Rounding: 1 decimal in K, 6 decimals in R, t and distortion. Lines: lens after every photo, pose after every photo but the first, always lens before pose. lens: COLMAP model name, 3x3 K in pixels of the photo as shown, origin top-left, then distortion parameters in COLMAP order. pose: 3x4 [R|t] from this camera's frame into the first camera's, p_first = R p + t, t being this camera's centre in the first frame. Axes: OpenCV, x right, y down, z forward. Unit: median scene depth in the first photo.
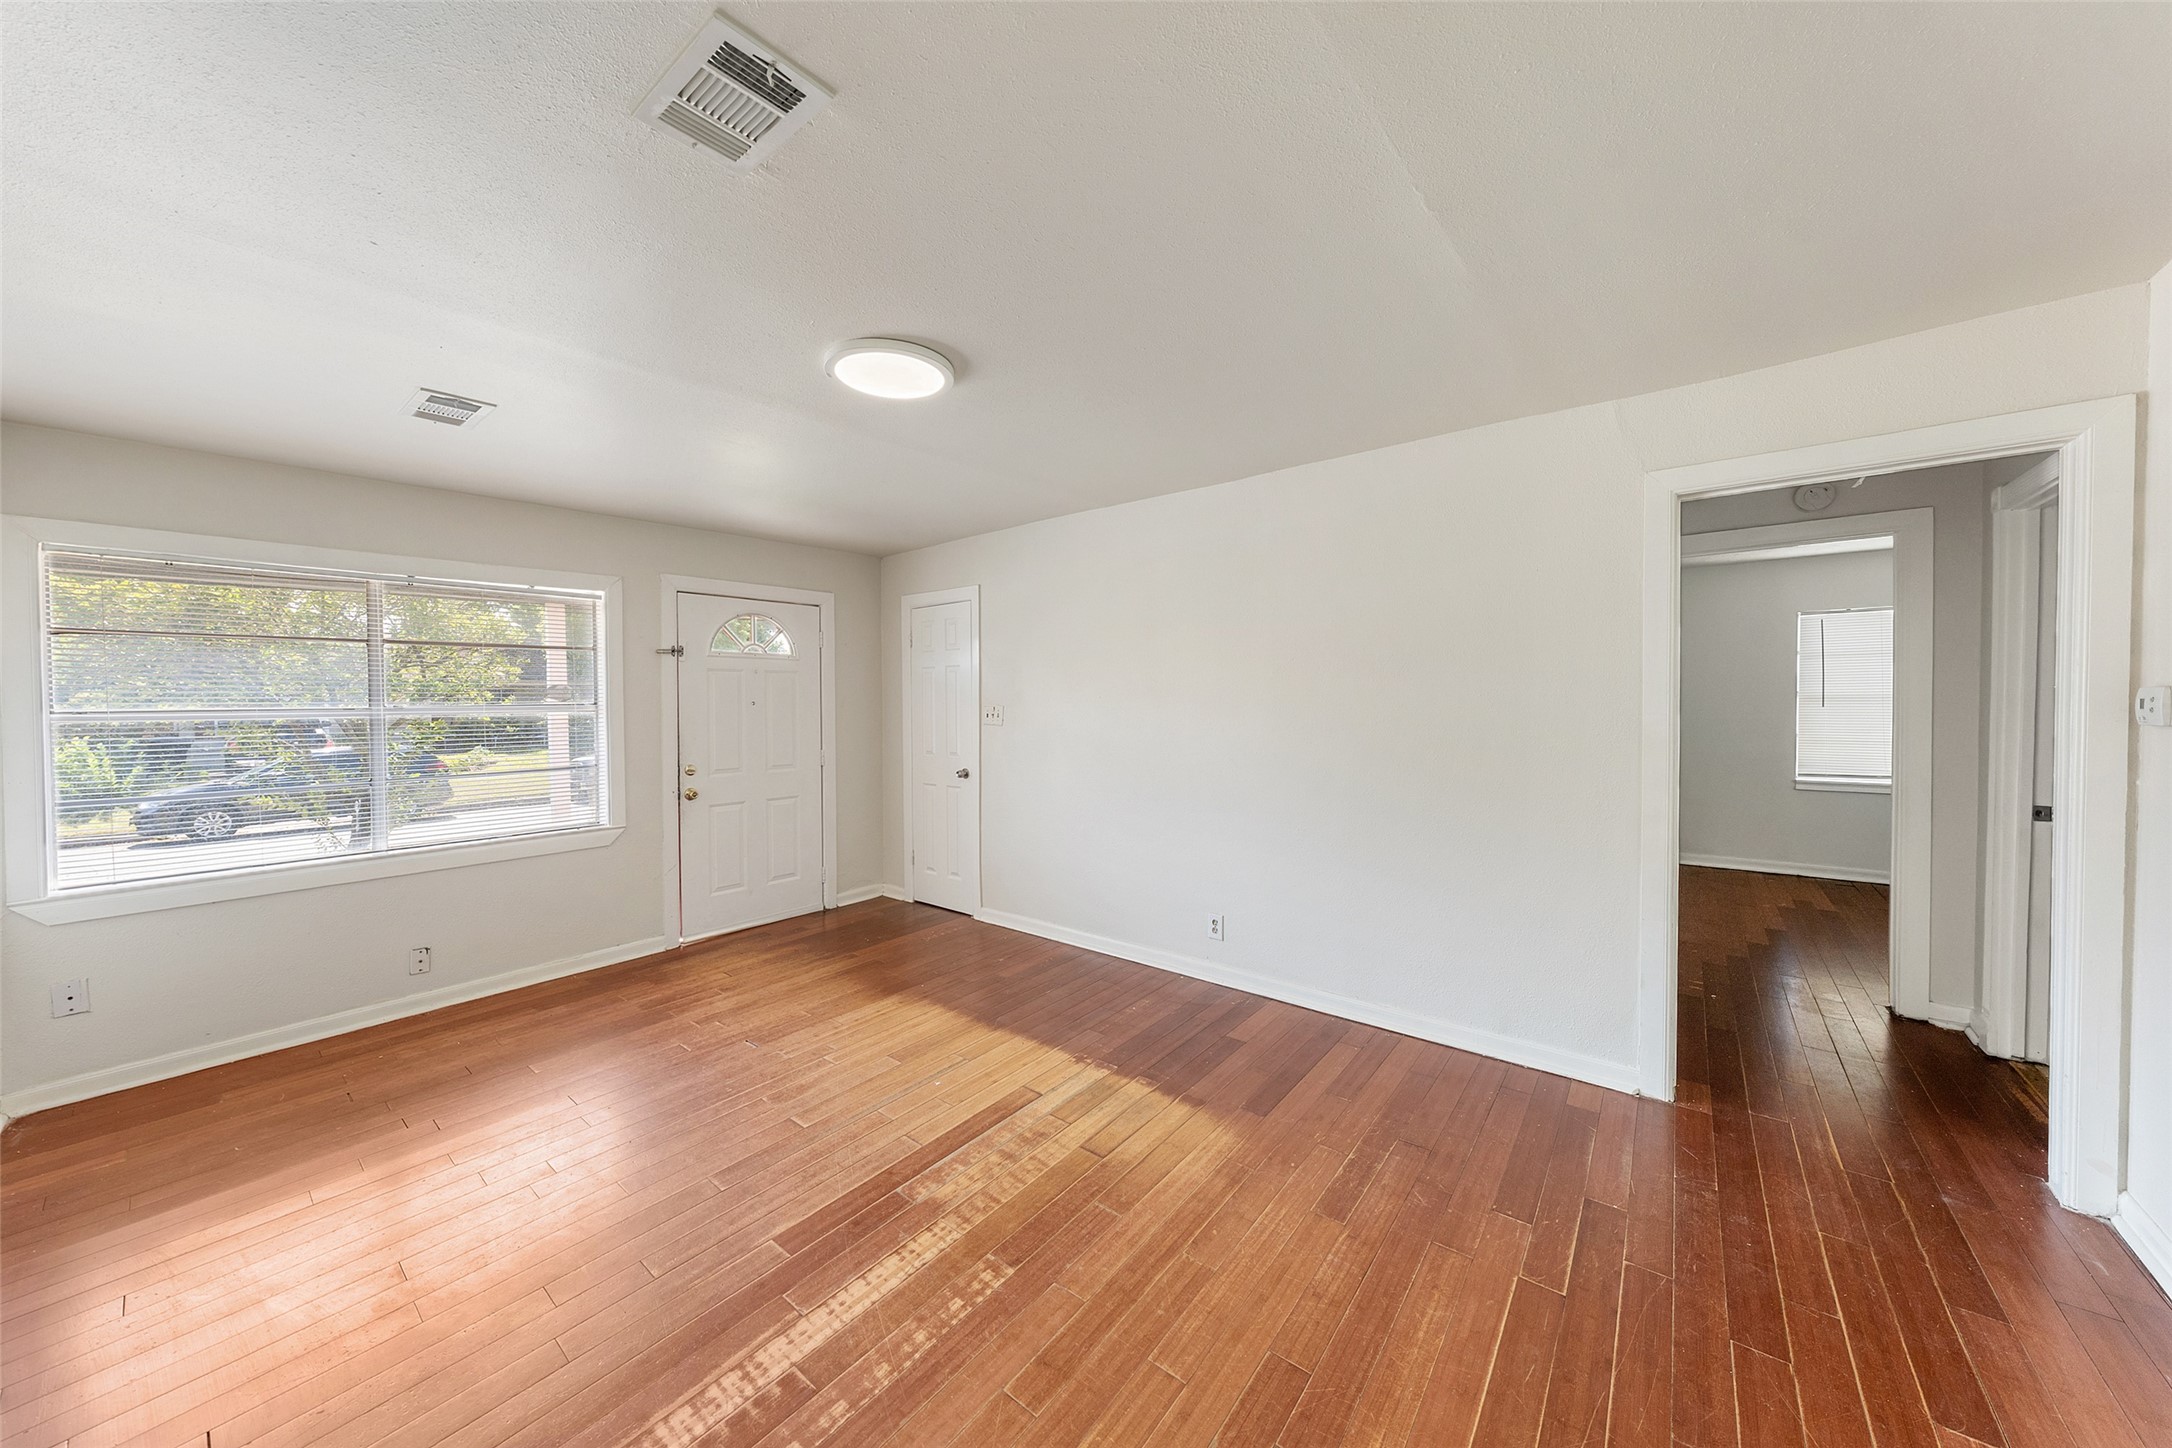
lens RADIAL K [[744.1, 0, 1075.8], [0, 744.1, 723.5], [0, 0, 1]] dist [-0.003323, 0.000628]
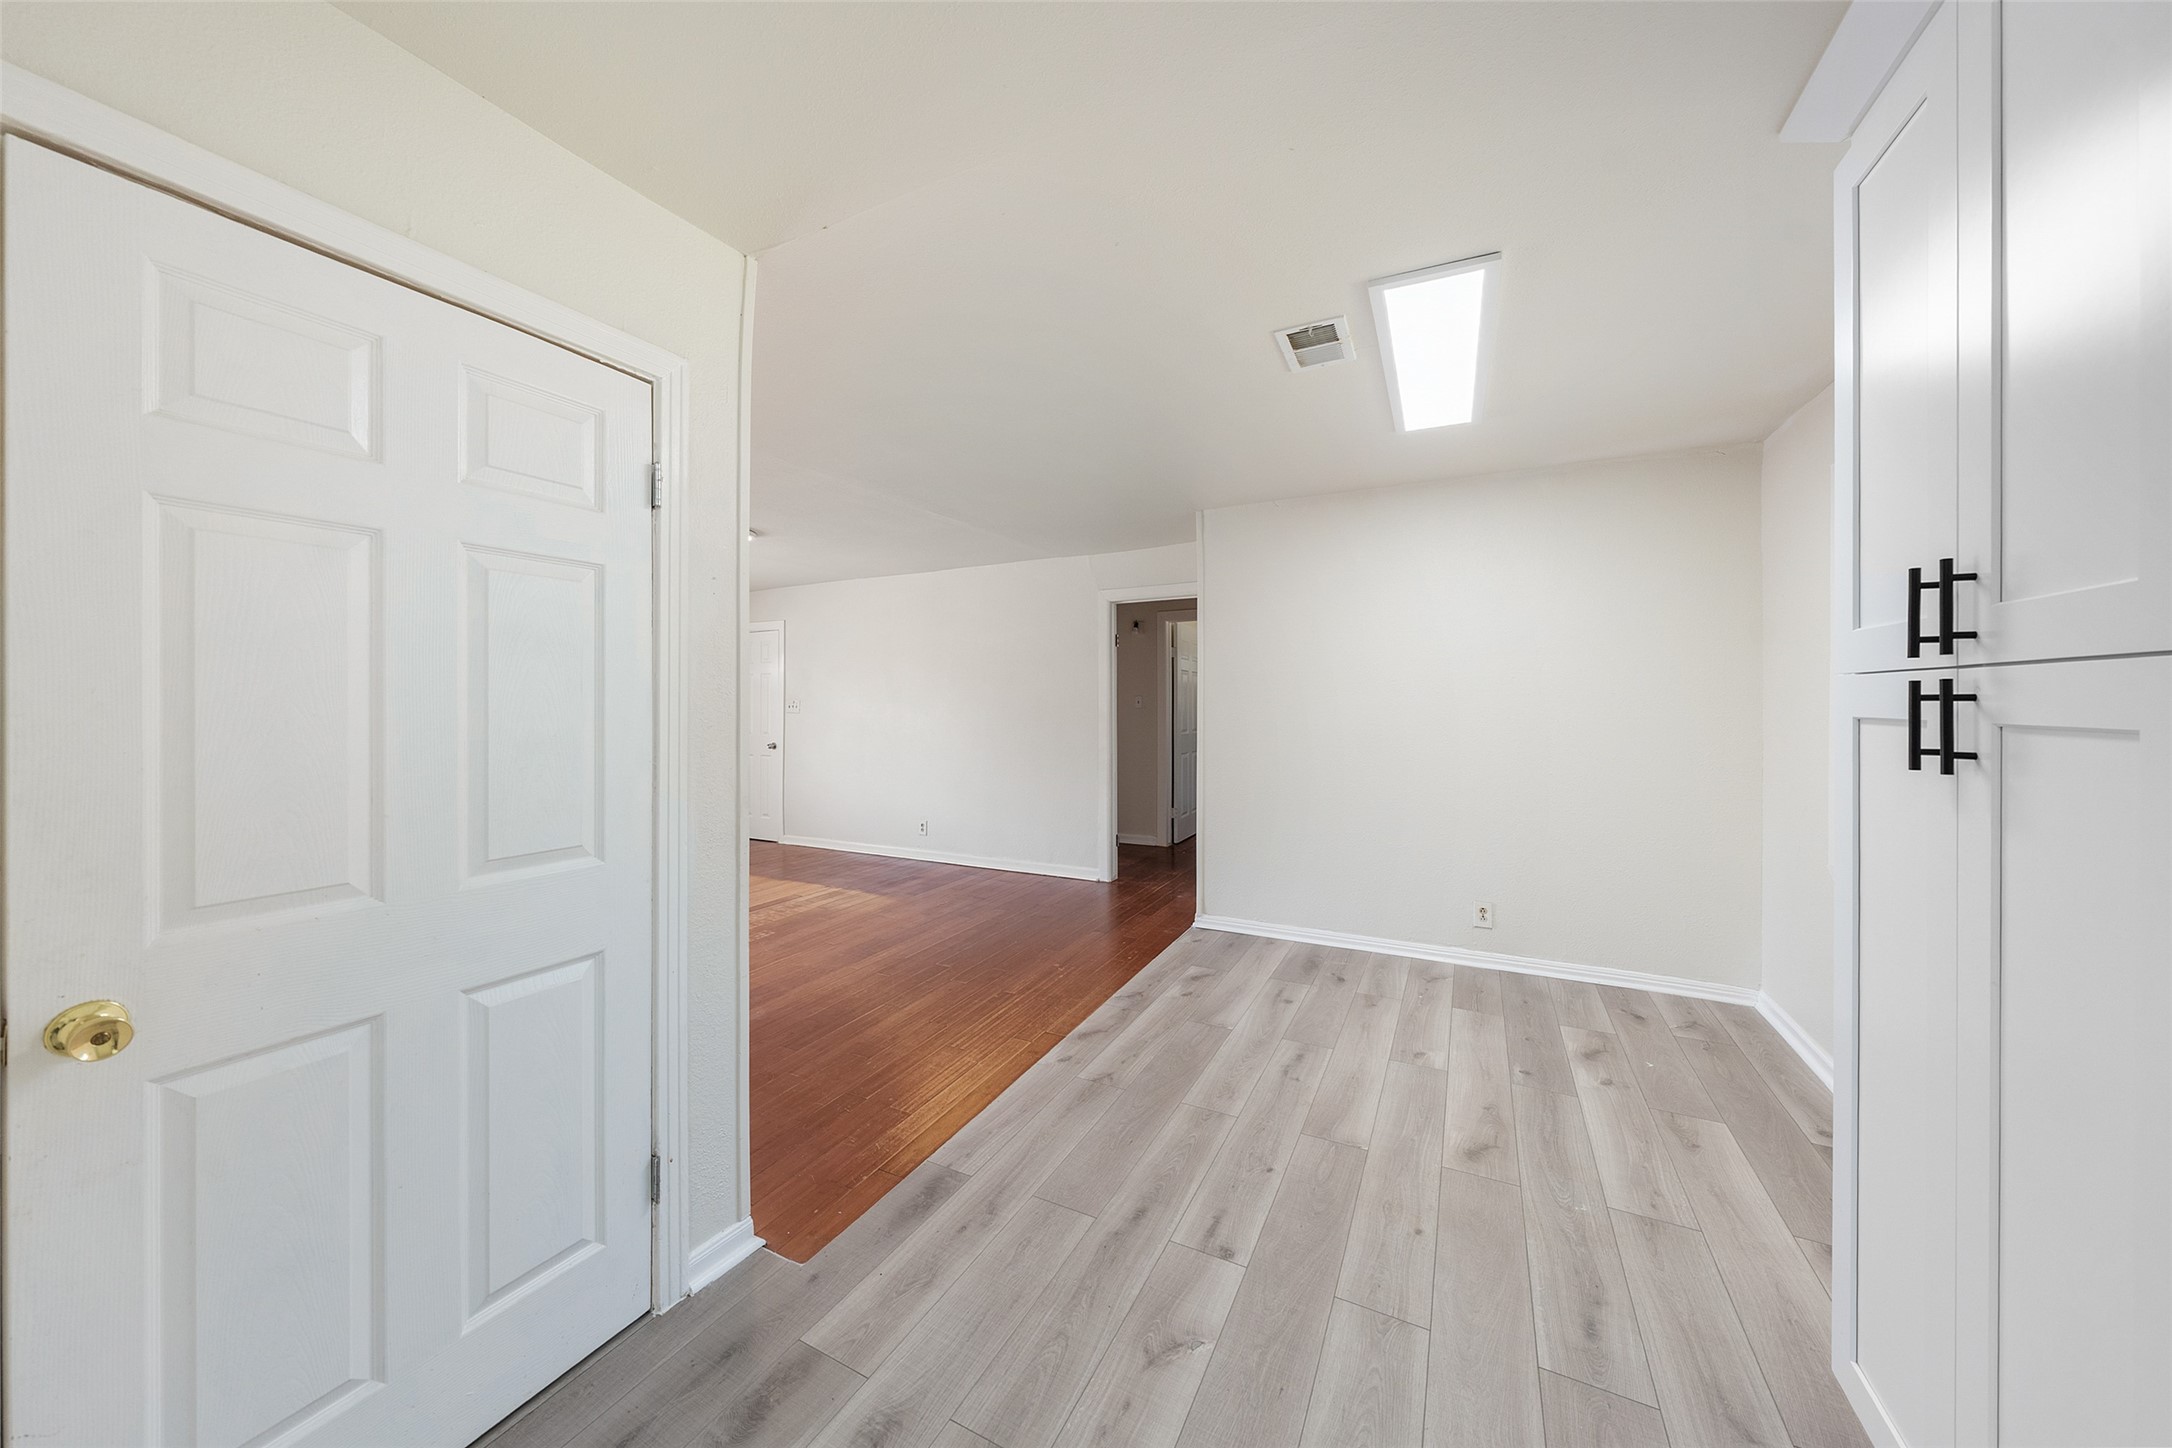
lens RADIAL K [[744.1, 0, 1076.2], [0, 744.1, 703.7], [0, 0, 1]] dist [-0.003323, 0.000628]
pose [[0.977821, 0.006352, 0.209345, 0.201934], [0.000953, 0.999395, -0.034778, 0.055386], [-0.209439, 0.034206, 0.977223, -0.861667]]
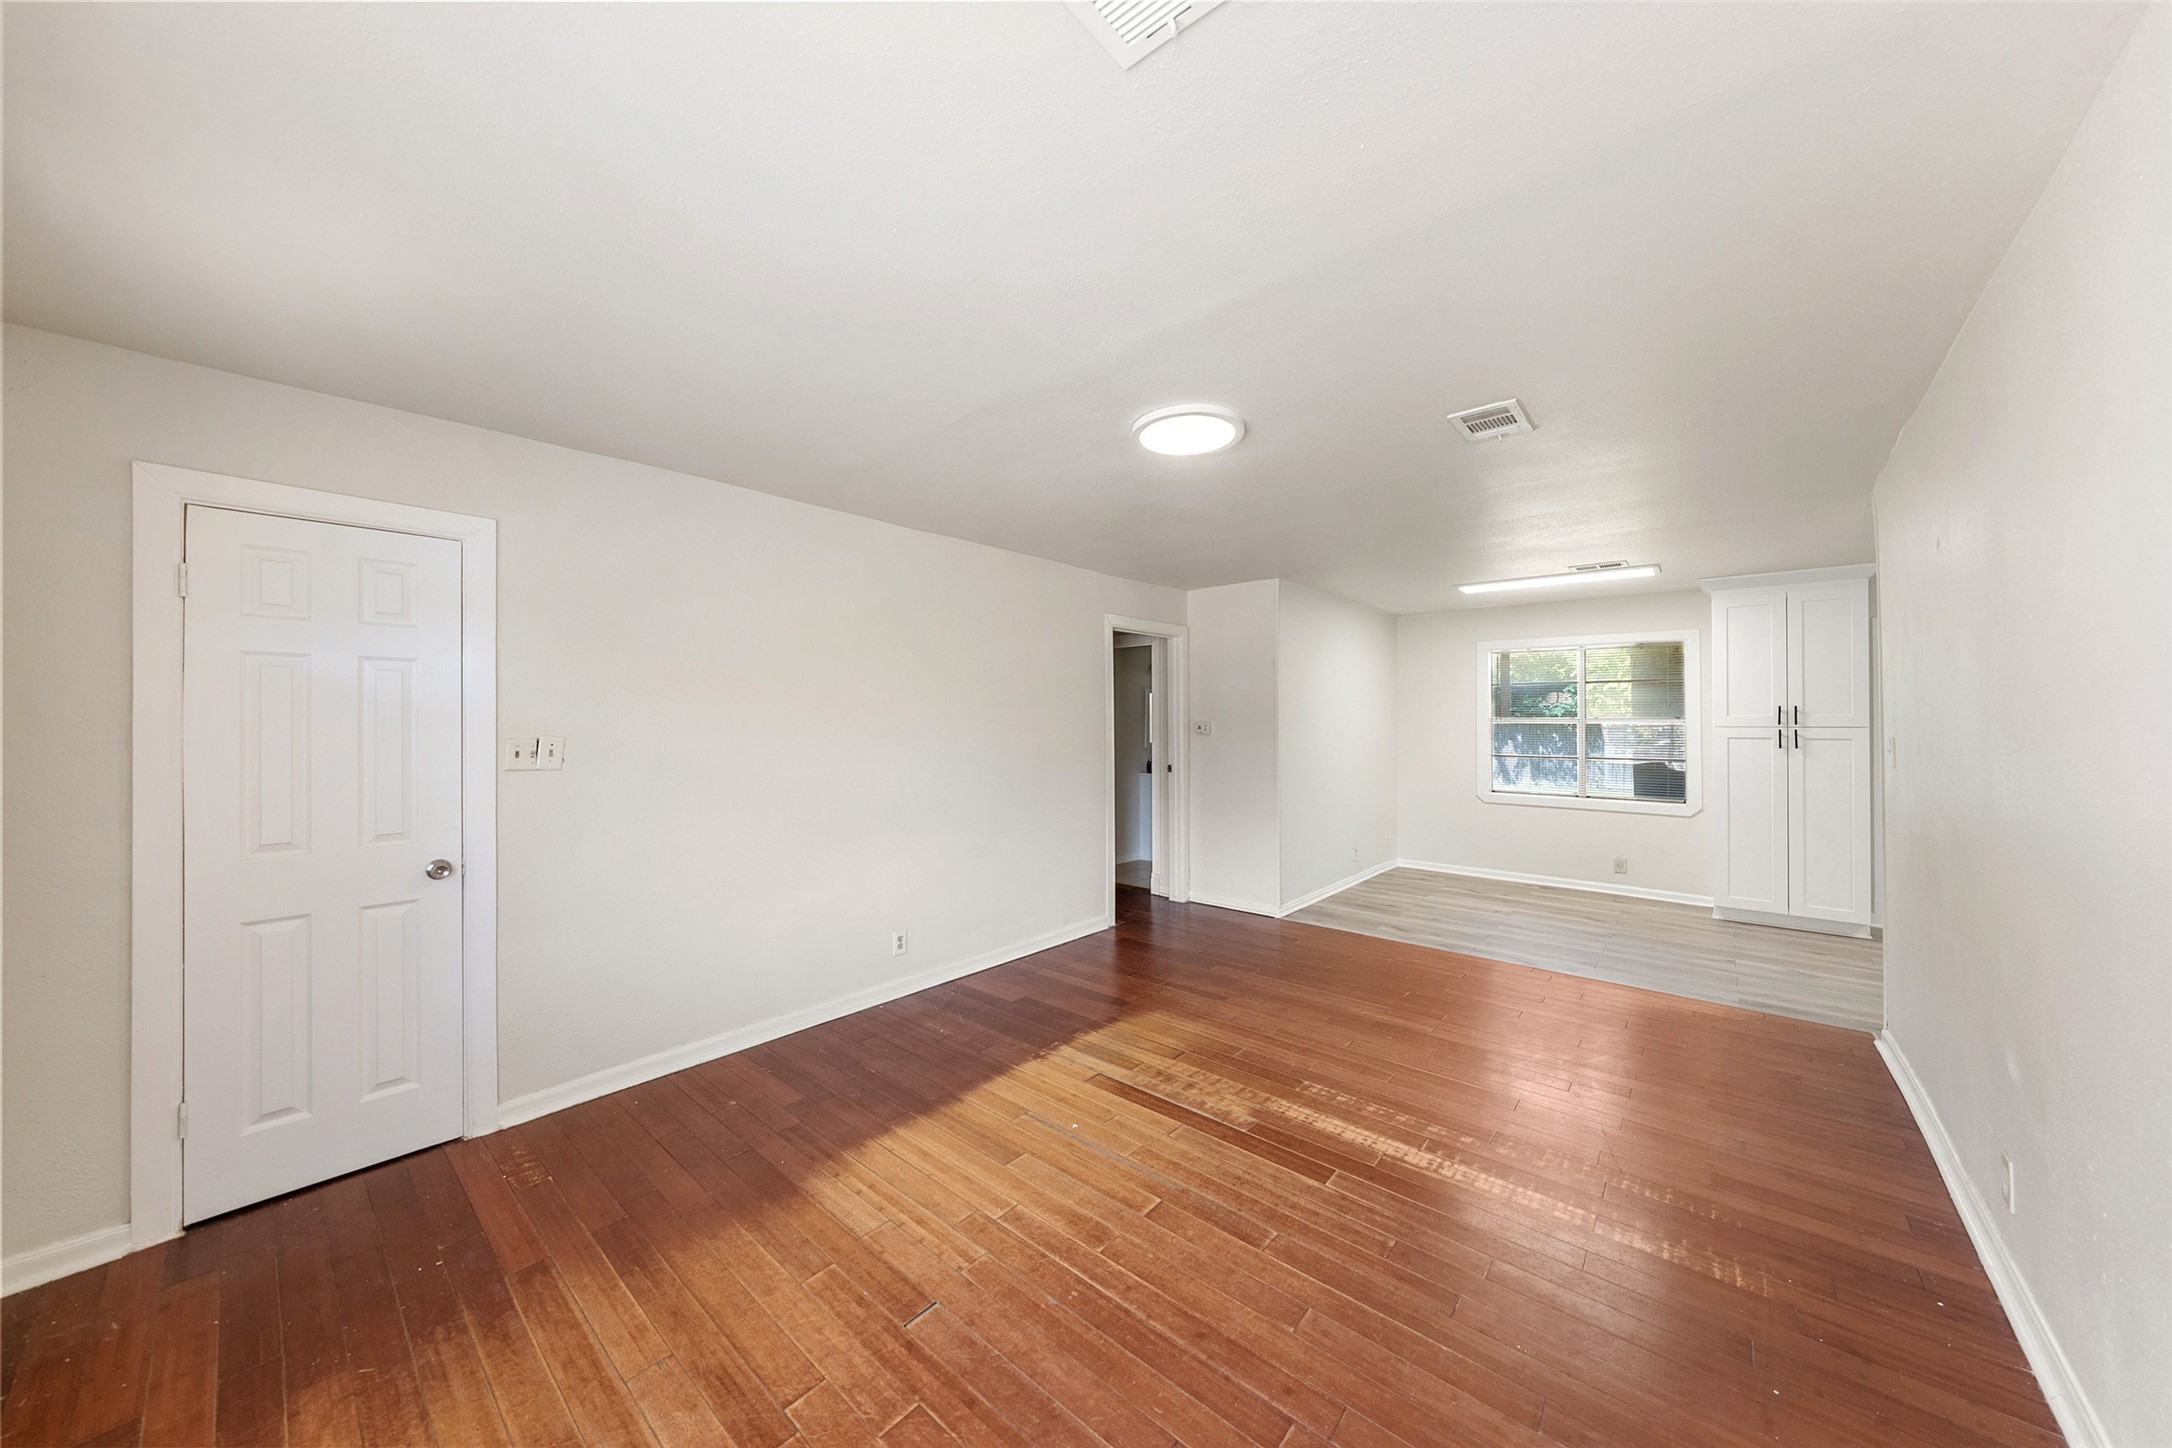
lens RADIAL K [[744.1, 0, 1071.2], [0, 744.1, 717.3], [0, 0, 1]] dist [-0.003323, 0.000628]
pose [[0.037289, 0.014359, 0.999201, -0.970183], [0.036867, 0.999196, -0.015735, -0.020824], [-0.998624, 0.037424, 0.036729, 0.804669]]
